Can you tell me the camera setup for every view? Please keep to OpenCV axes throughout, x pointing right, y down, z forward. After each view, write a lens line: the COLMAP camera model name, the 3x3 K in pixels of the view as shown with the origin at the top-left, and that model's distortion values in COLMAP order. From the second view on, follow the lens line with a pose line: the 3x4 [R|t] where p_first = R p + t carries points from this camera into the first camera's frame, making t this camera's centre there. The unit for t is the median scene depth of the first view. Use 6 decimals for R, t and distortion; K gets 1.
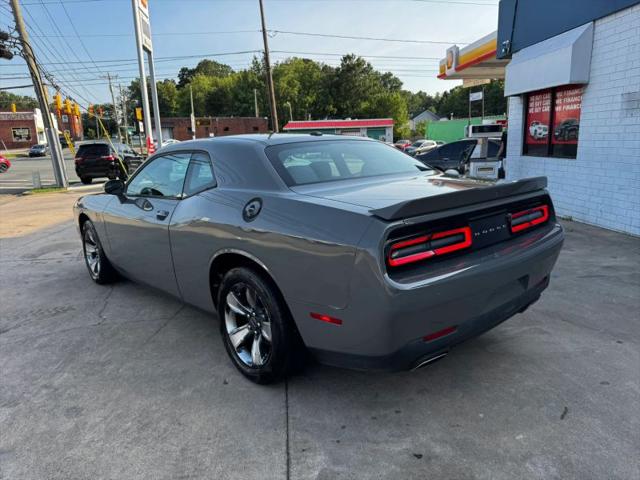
lens RADIAL K [[452.6, 0, 320.6], [0, 452.6, 244.1], [0, 0, 1]] dist [0.037768, -0.046292]
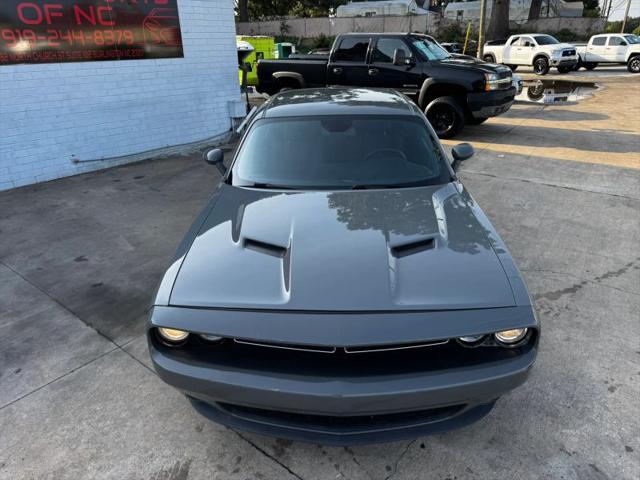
lens RADIAL K [[452.6, 0, 317.8], [0, 452.6, 243.6], [0, 0, 1]] dist [0.037768, -0.046292]
pose [[-0.721526, -0.237221, 0.650482, -0.462045], [0.192567, 0.833658, 0.517621, -0.264216], [-0.665070, 0.498739, -0.555825, 0.939926]]
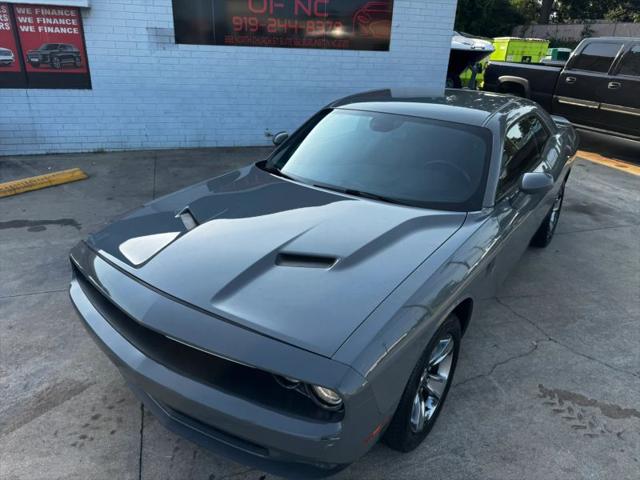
lens RADIAL K [[452.6, 0, 317.9], [0, 452.6, 244.8], [0, 0, 1]] dist [0.037768, -0.046292]
pose [[-0.220506, -0.377137, 0.899525, -0.550546], [0.184964, 0.889323, 0.418201, -0.208895], [-0.957688, 0.258595, -0.126344, 0.748384]]
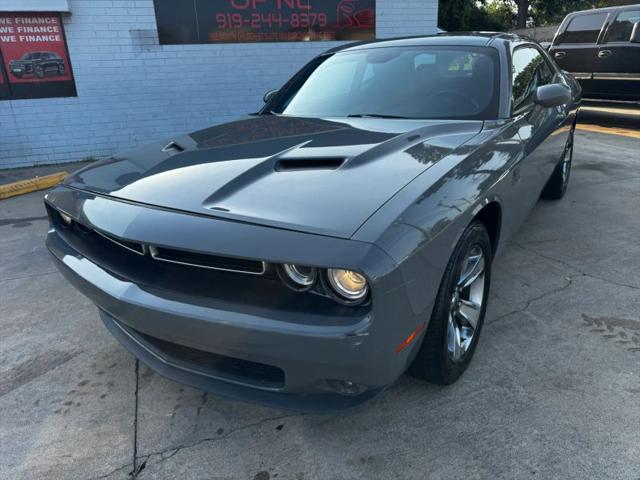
lens RADIAL K [[452.6, 0, 320.2], [0, 452.6, 238.6], [0, 0, 1]] dist [0.037768, -0.046292]
pose [[-0.252128, -0.303561, 0.918848, -0.538643], [0.256852, 0.894472, 0.365987, -0.138479], [-0.932984, 0.328284, -0.147552, 0.766213]]
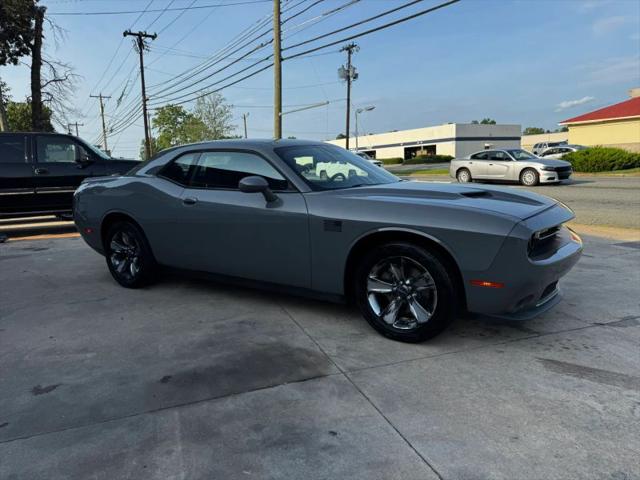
lens RADIAL K [[452.6, 0, 319.1], [0, 452.6, 249.5], [0, 0, 1]] dist [0.037768, -0.046292]
pose [[-0.962320, 0.116097, -0.245889, 0.025445], [0.011214, 0.920449, 0.390703, -0.228188], [0.271688, 0.373224, -0.887068, 1.152357]]
